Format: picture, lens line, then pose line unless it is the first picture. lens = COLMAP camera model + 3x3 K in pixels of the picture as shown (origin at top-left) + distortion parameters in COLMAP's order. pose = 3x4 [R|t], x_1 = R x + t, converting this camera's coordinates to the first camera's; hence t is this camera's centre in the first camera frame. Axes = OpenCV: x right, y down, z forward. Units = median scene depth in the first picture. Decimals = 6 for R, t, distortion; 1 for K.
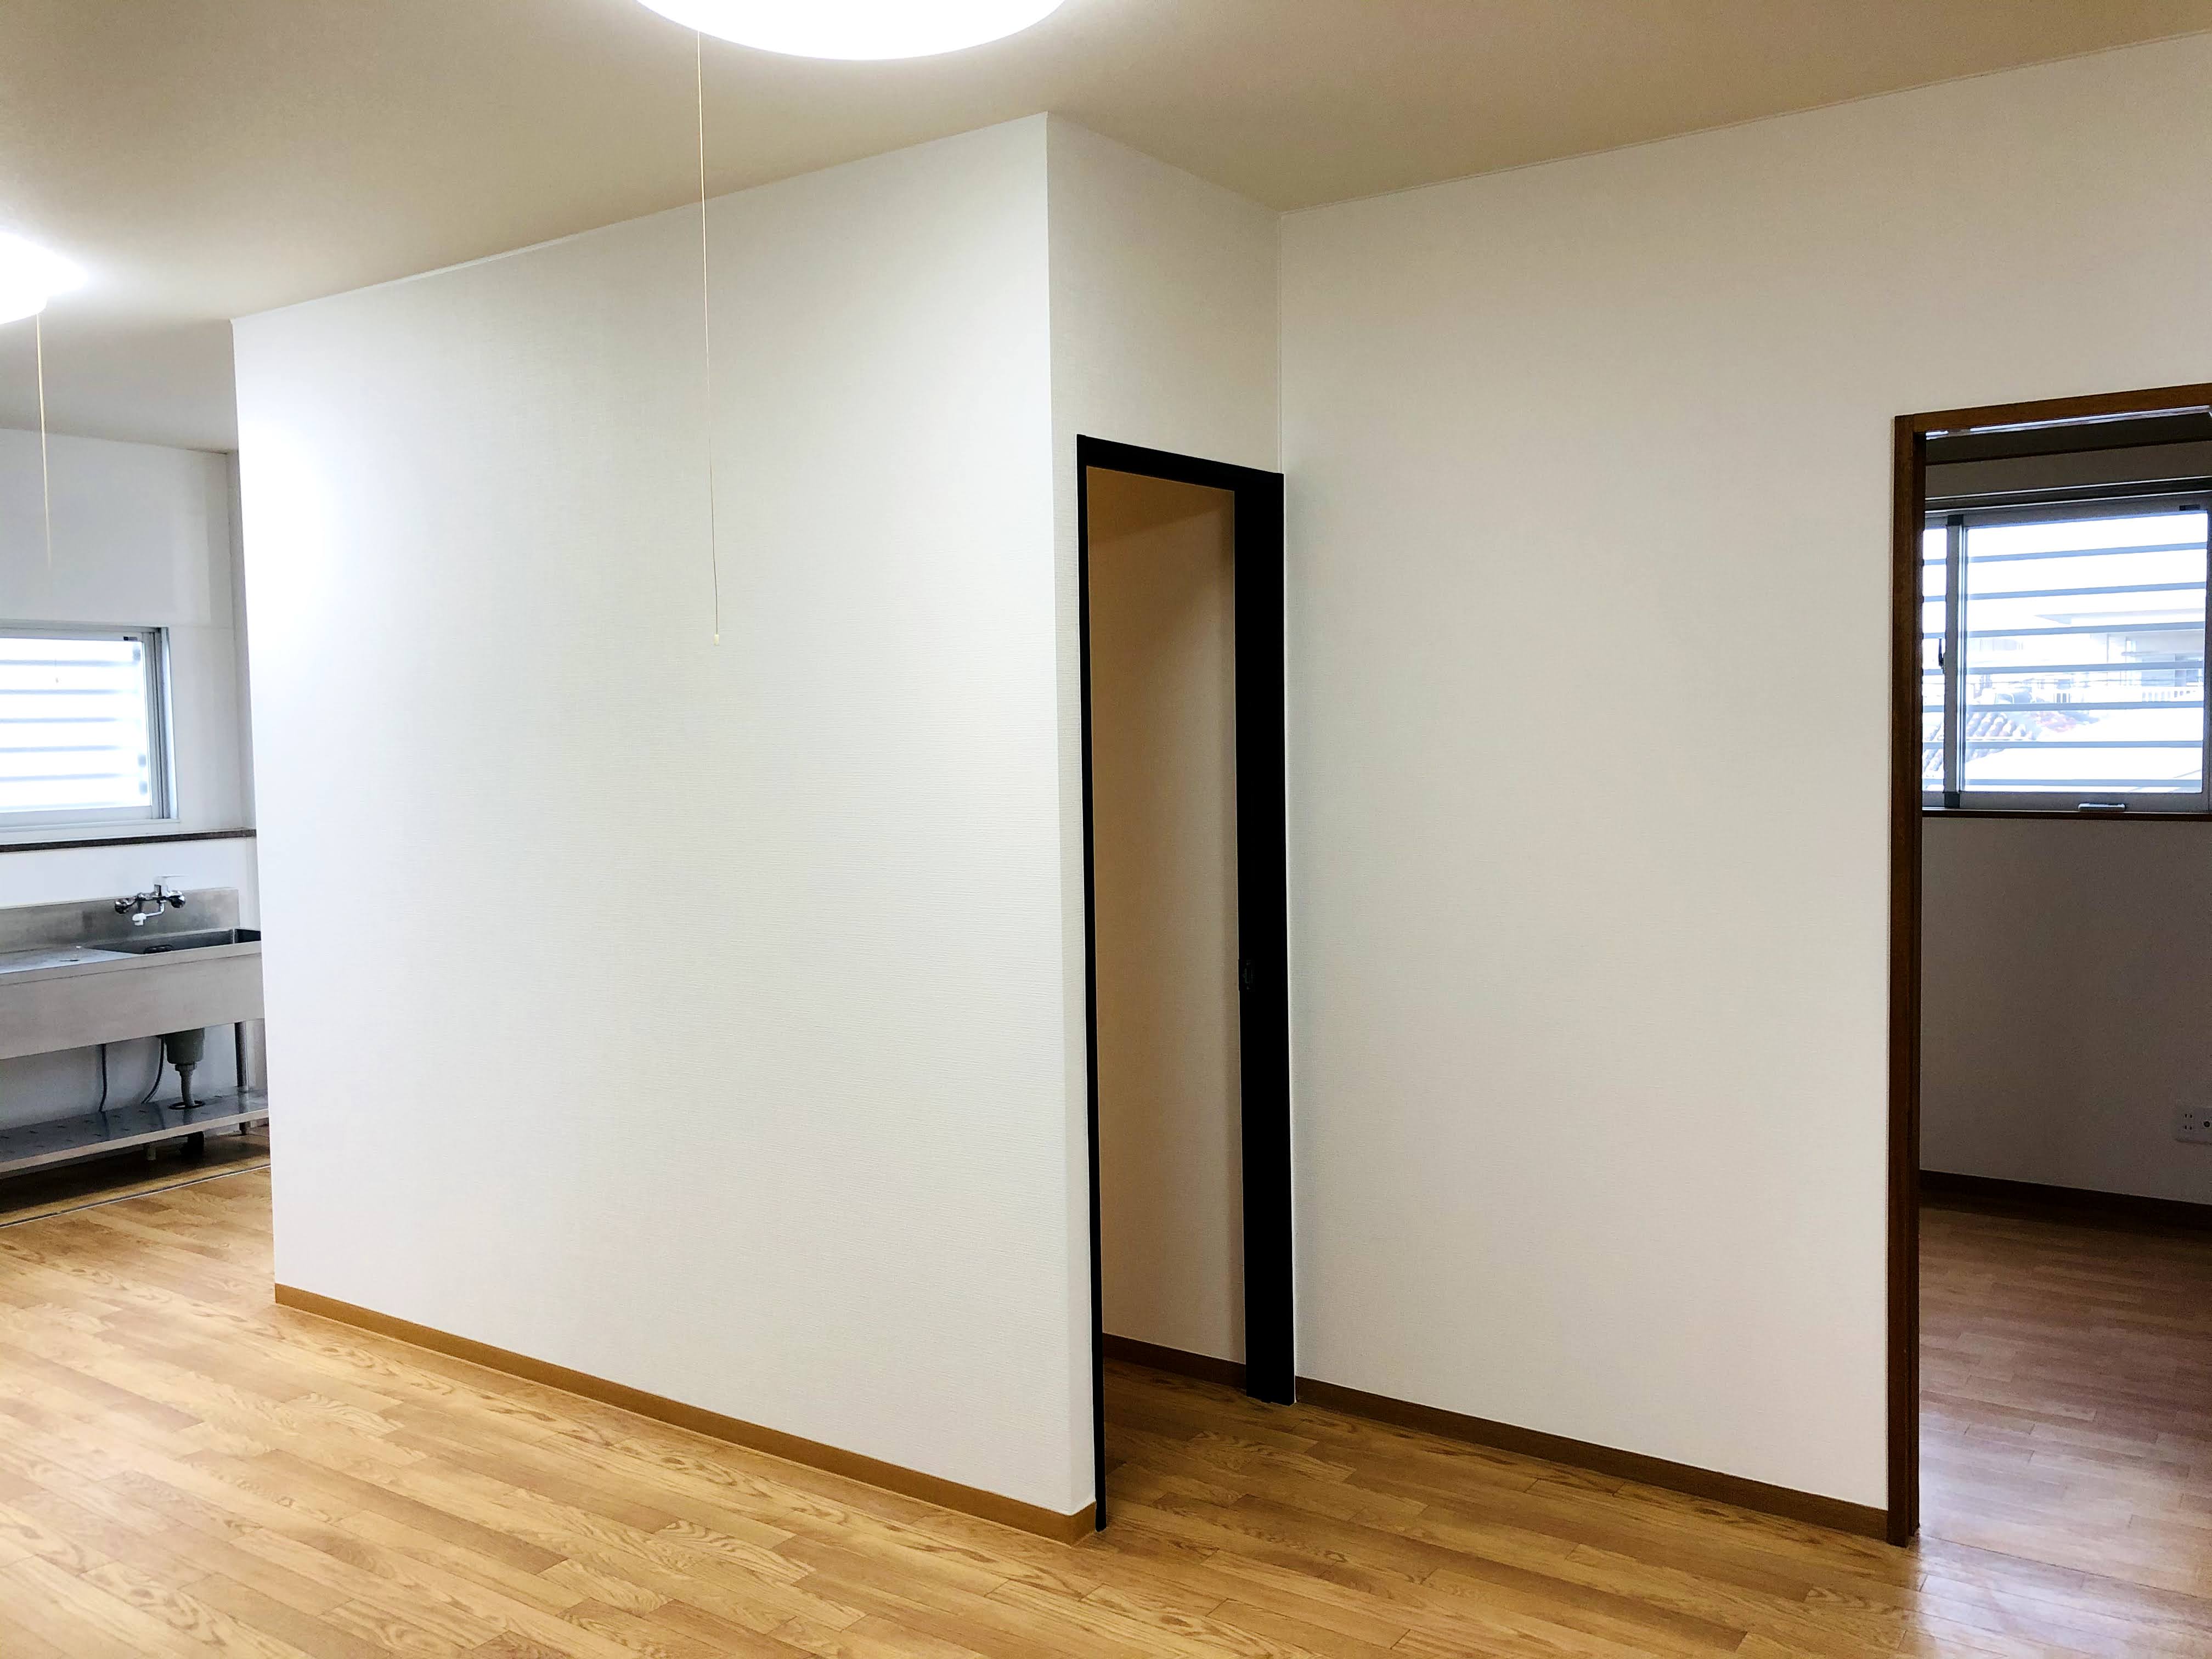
lens RADIAL K [[1802.4, 0, 1106.0], [0, 1802.4, 829.5], [0, 0, 1]] dist [0.049123, 0.004956]
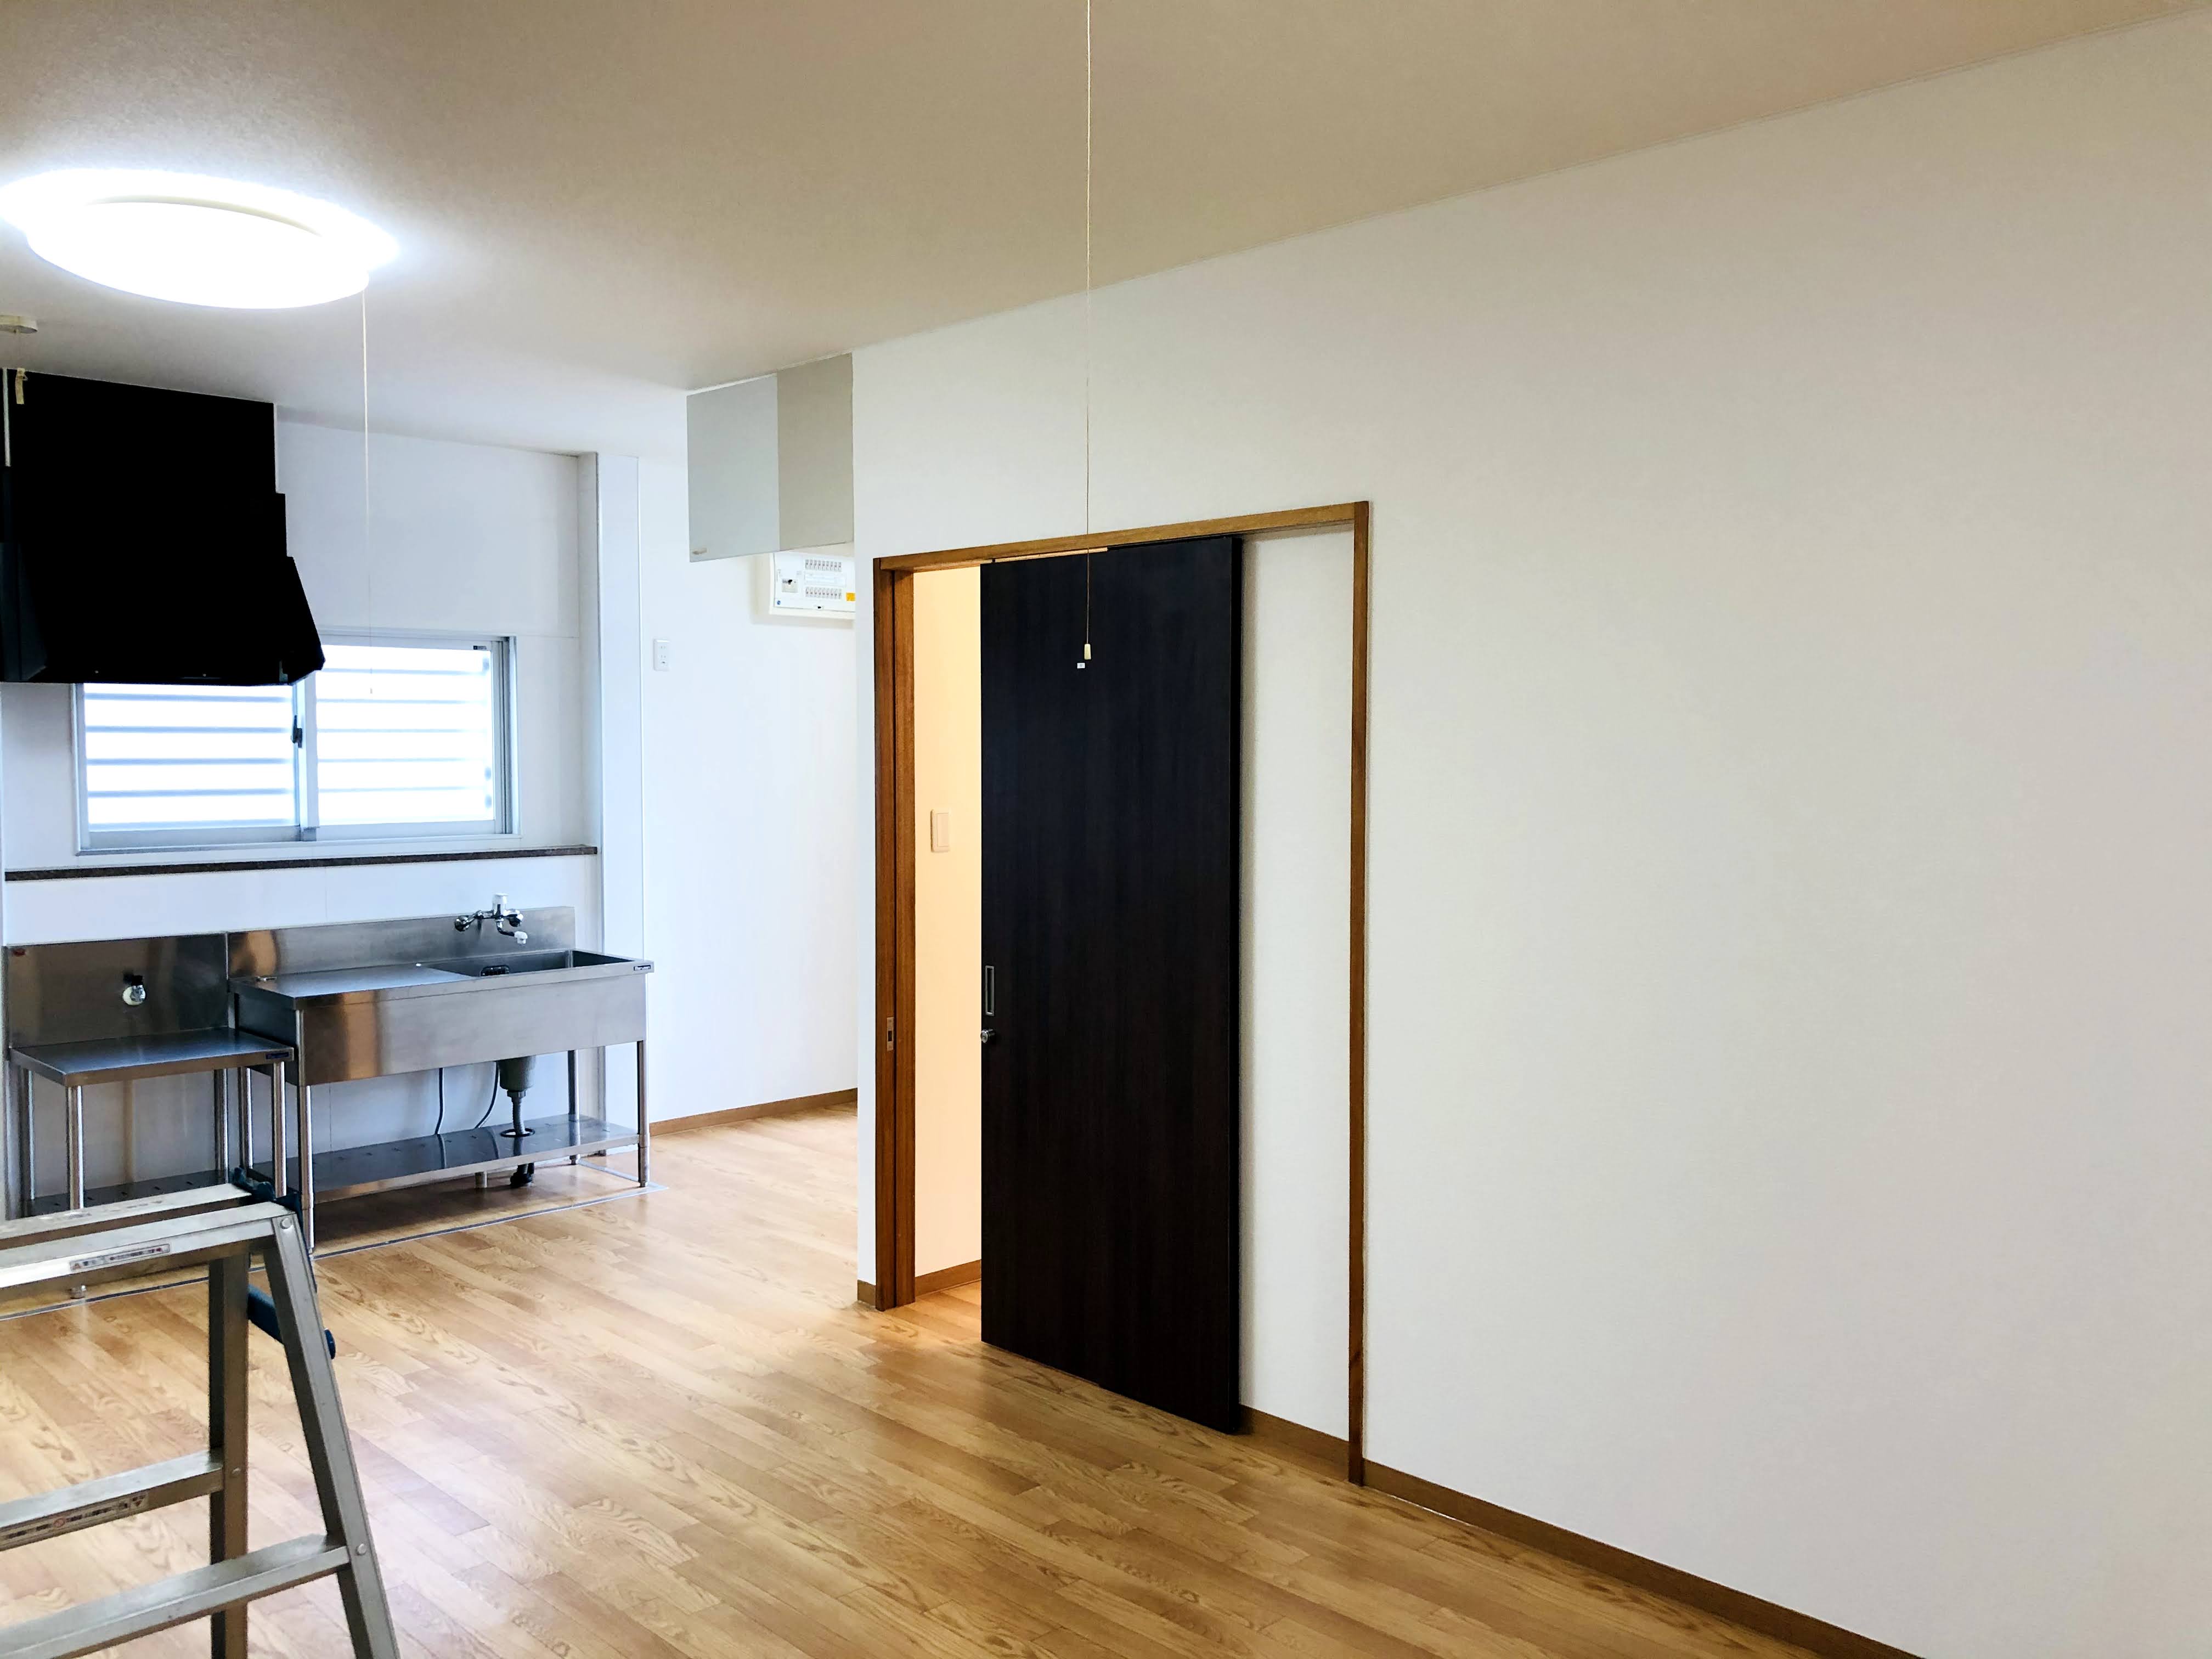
lens RADIAL K [[1802.4, 0, 1106.0], [0, 1802.4, 829.5], [0, 0, 1]] dist [0.049123, 0.004956]
pose [[0.983181, 0.026898, -0.180640, -0.051649], [-0.028888, 0.999547, -0.008394, -0.016026], [0.180332, 0.013471, 0.983514, 0.194313]]
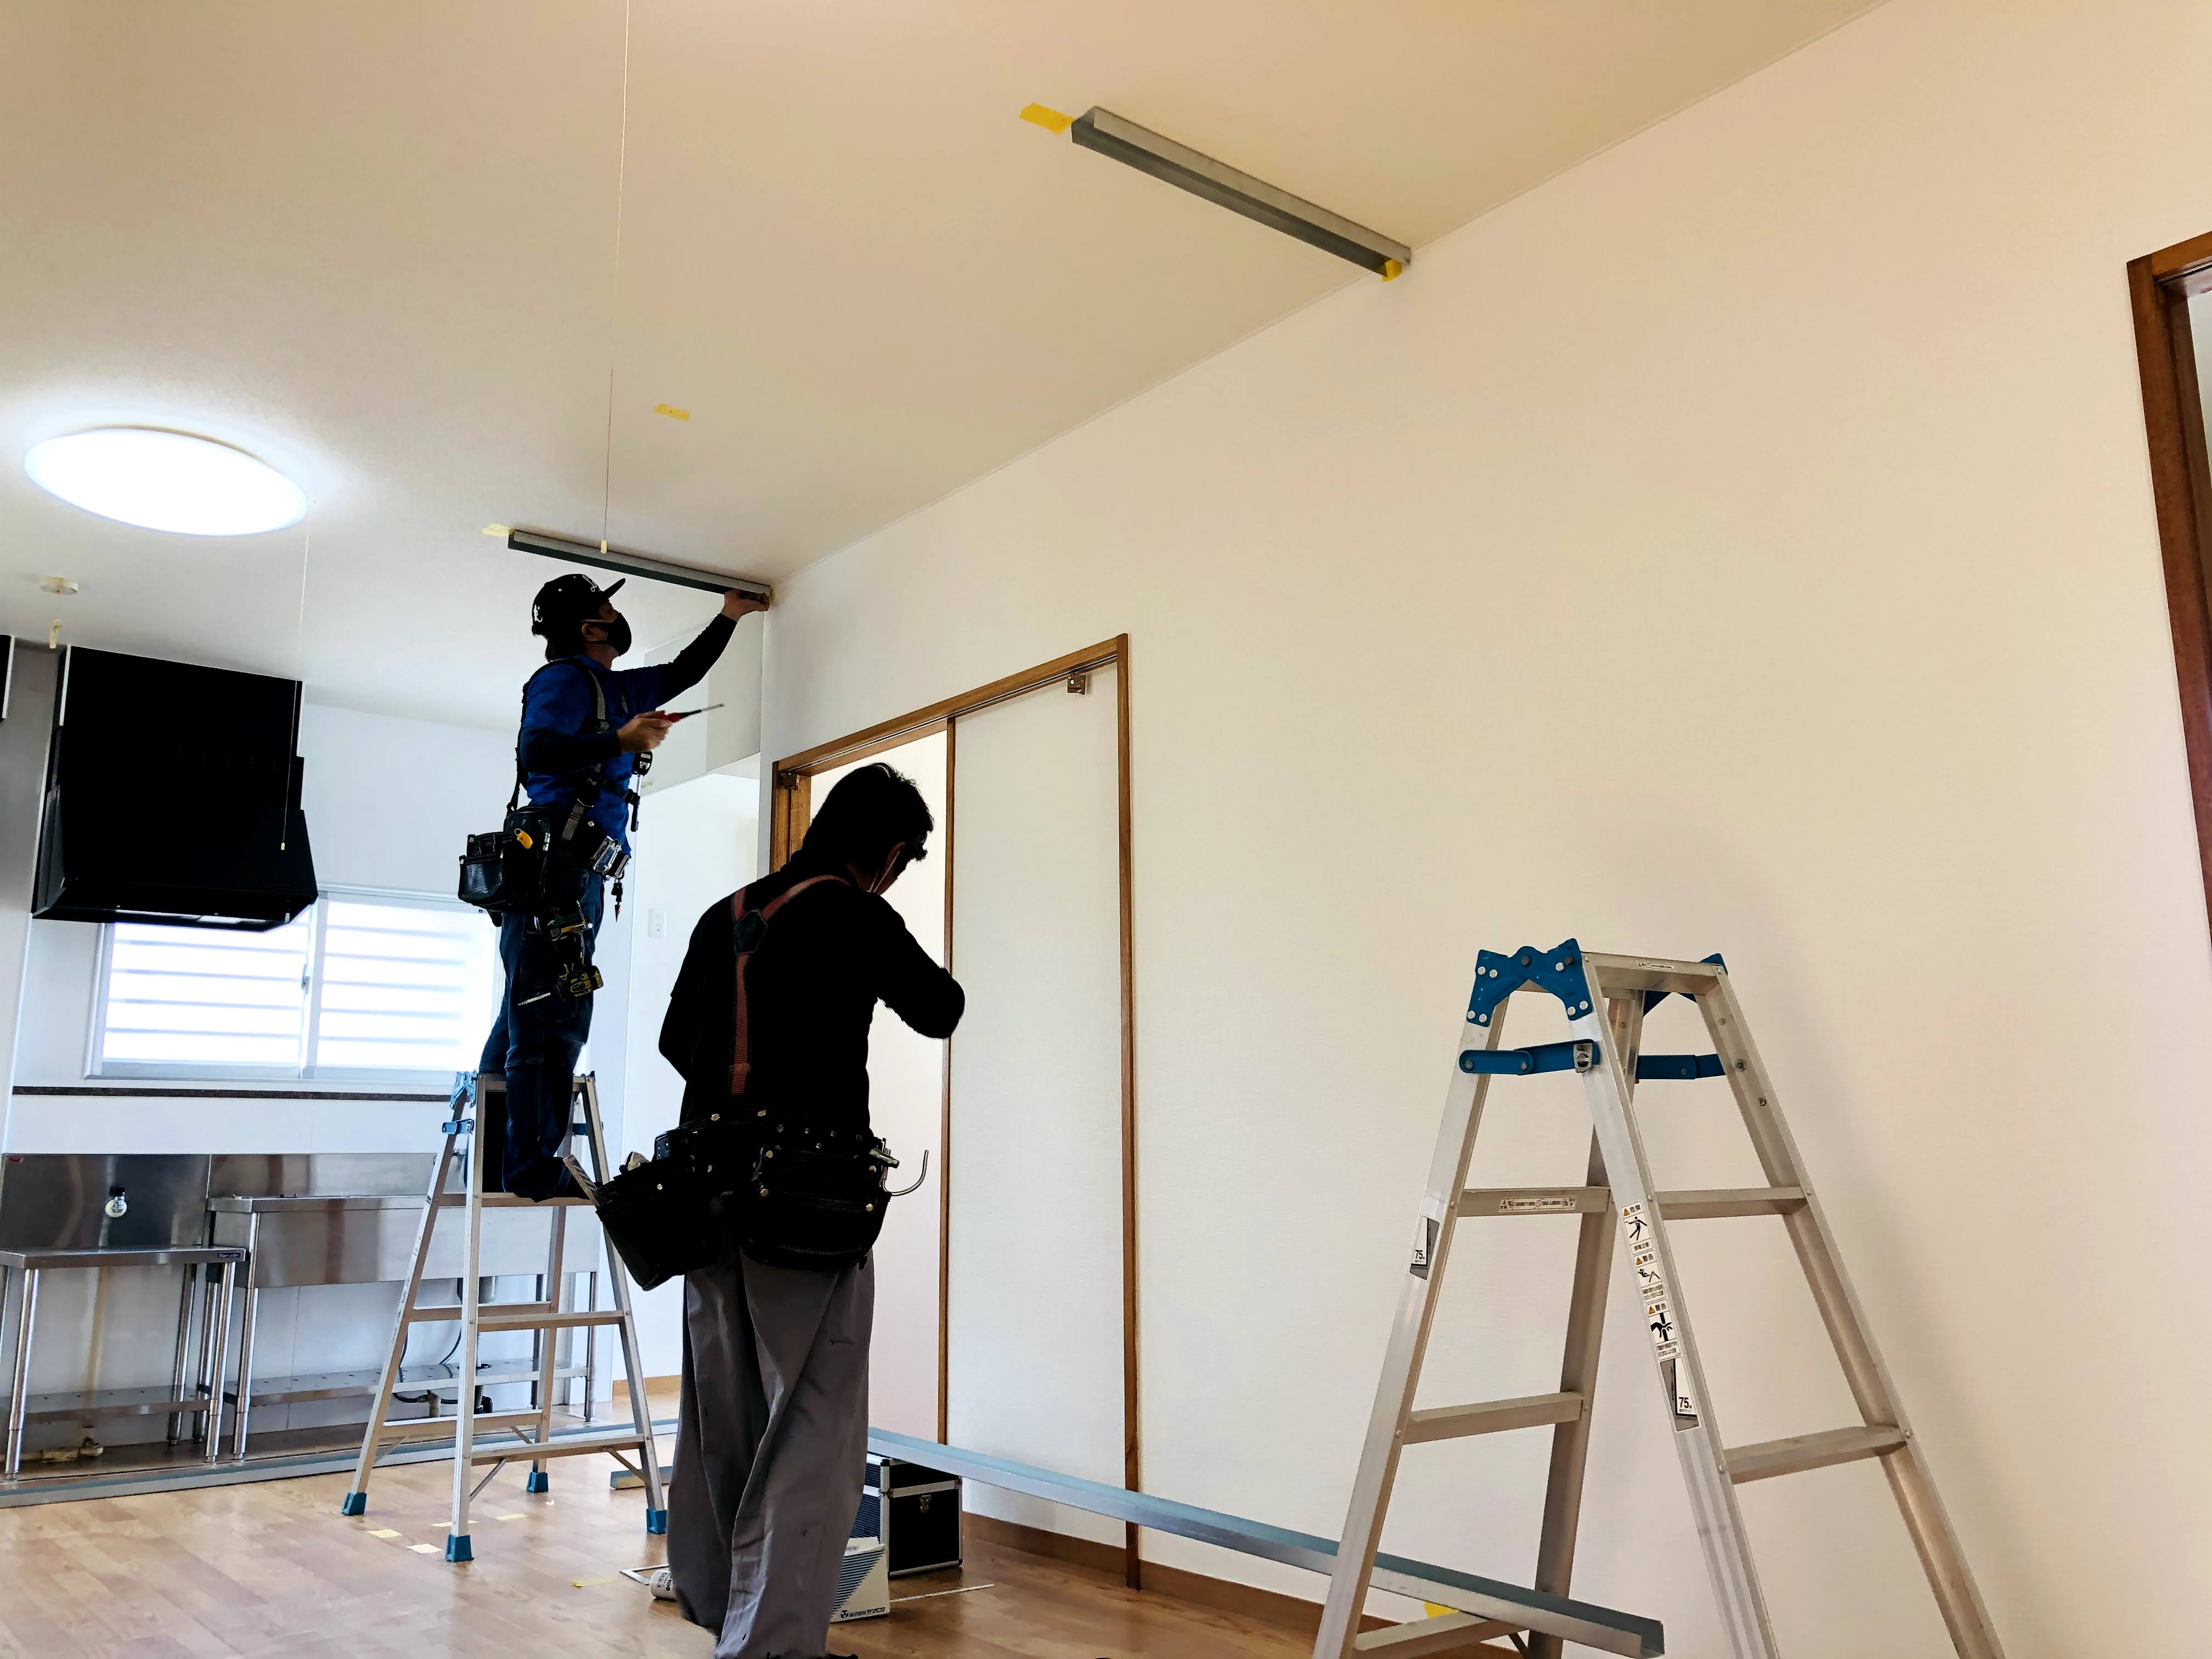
lens RADIAL K [[1811.4, 0, 1106.0], [0, 1811.4, 829.5], [0, 0, 1]] dist [0.003907, 0.081544]
pose [[0.961499, -0.042414, -0.271516, 0.170065], [-0.024172, 0.971135, -0.237302, 0.155721], [0.273743, 0.234729, 0.932720, 0.187064]]
